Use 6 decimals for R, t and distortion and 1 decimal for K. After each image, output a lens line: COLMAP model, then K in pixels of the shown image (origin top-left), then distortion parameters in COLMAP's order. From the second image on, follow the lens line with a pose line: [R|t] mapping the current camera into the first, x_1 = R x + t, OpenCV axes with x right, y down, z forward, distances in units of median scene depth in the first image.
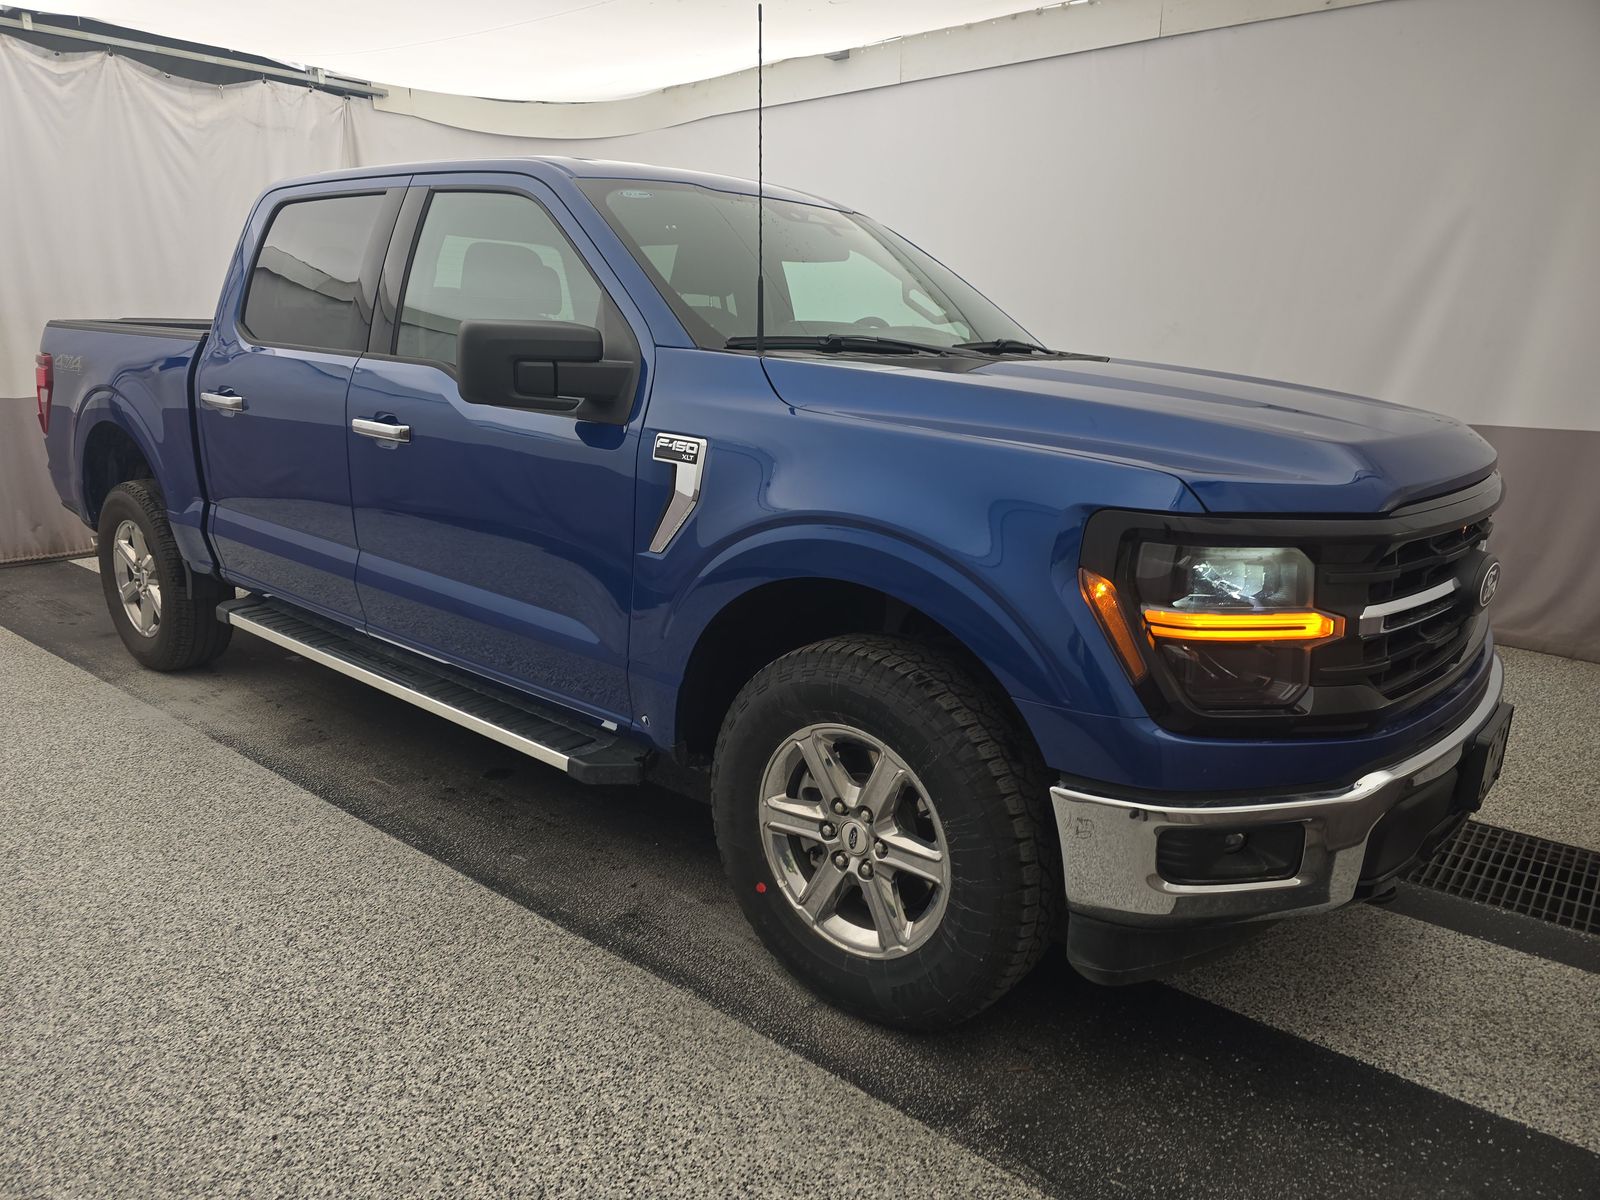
lens RADIAL K [[1073.1, 0, 797.3], [0, 1073.1, 589.4], [0, 0, 1]] dist [0.023806, -0.019985]
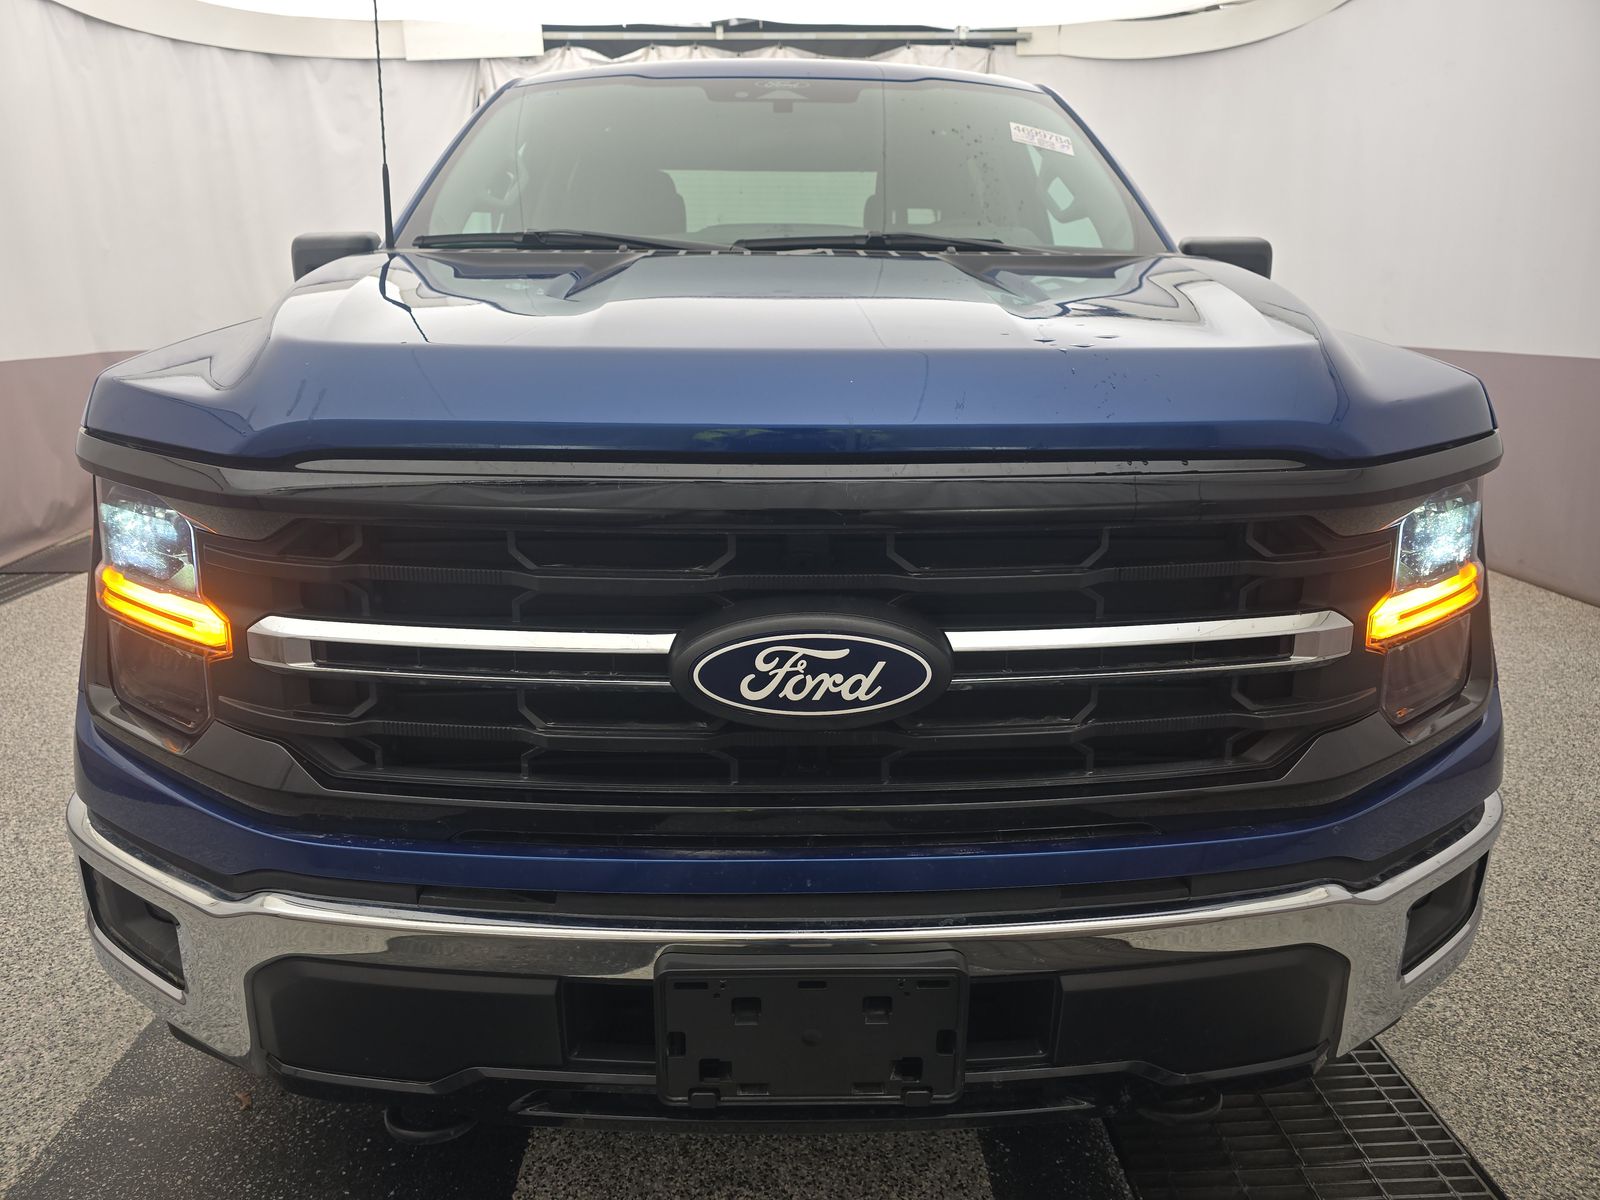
lens RADIAL K [[1073.1, 0, 799.5], [0, 1073.1, 609.3], [0, 0, 1]] dist [0.023806, -0.019985]
pose [[0.668720, 0.188406, -0.719247, 0.414232], [-0.158259, 0.981263, 0.109899, -0.035518], [0.726476, 0.040336, 0.686007, 0.291388]]
